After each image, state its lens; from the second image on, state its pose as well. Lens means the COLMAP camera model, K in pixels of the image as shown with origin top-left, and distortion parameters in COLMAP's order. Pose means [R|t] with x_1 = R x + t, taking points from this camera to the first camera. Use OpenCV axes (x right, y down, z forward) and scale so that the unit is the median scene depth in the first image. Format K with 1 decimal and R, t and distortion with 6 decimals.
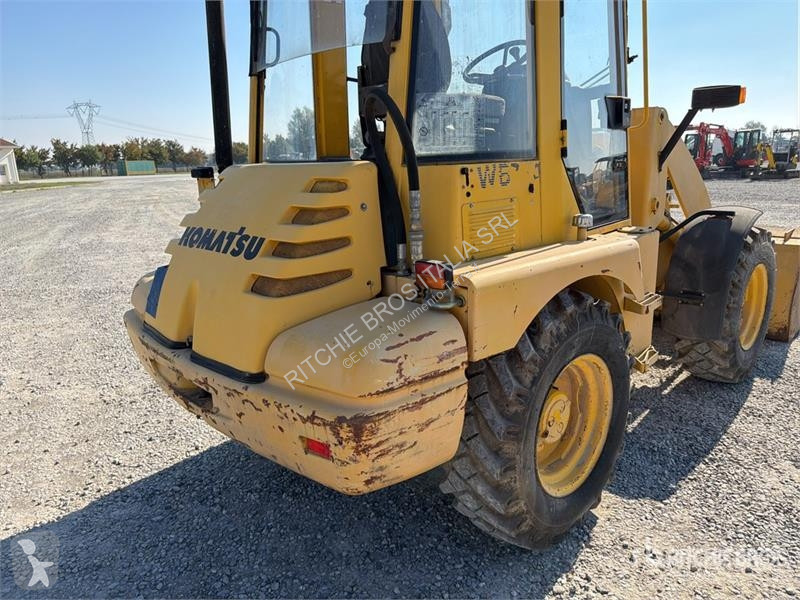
lens RADIAL K [[567.1, 0, 399.1], [0, 567.1, 309.4], [0, 0, 1]] dist [0.071319, -0.092904]
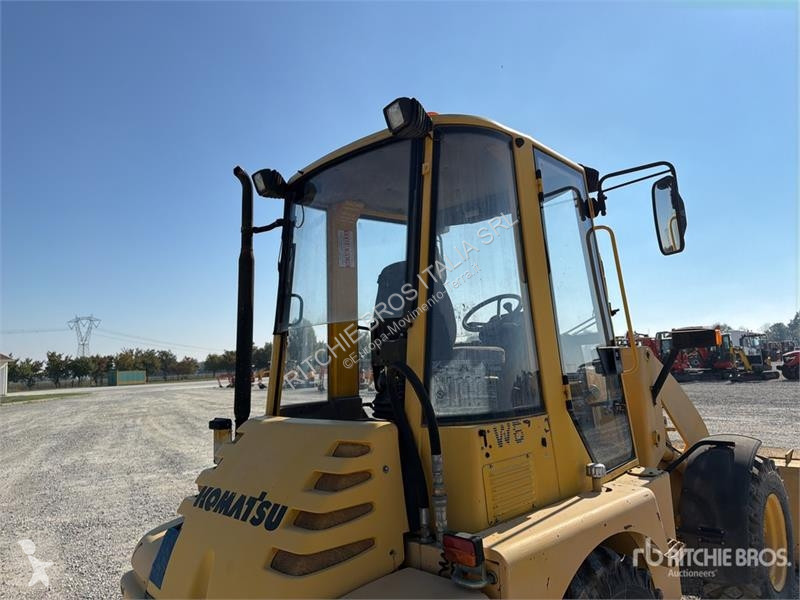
lens RADIAL K [[572.4, 0, 397.5], [0, 572.4, 298.7], [0, 0, 1]] dist [0.029672, -0.033350]
pose [[0.999703, -0.012332, 0.021035, -0.051974], [0.019088, 0.932589, -0.360436, -0.084318], [-0.015172, 0.360730, 0.932547, -0.058564]]
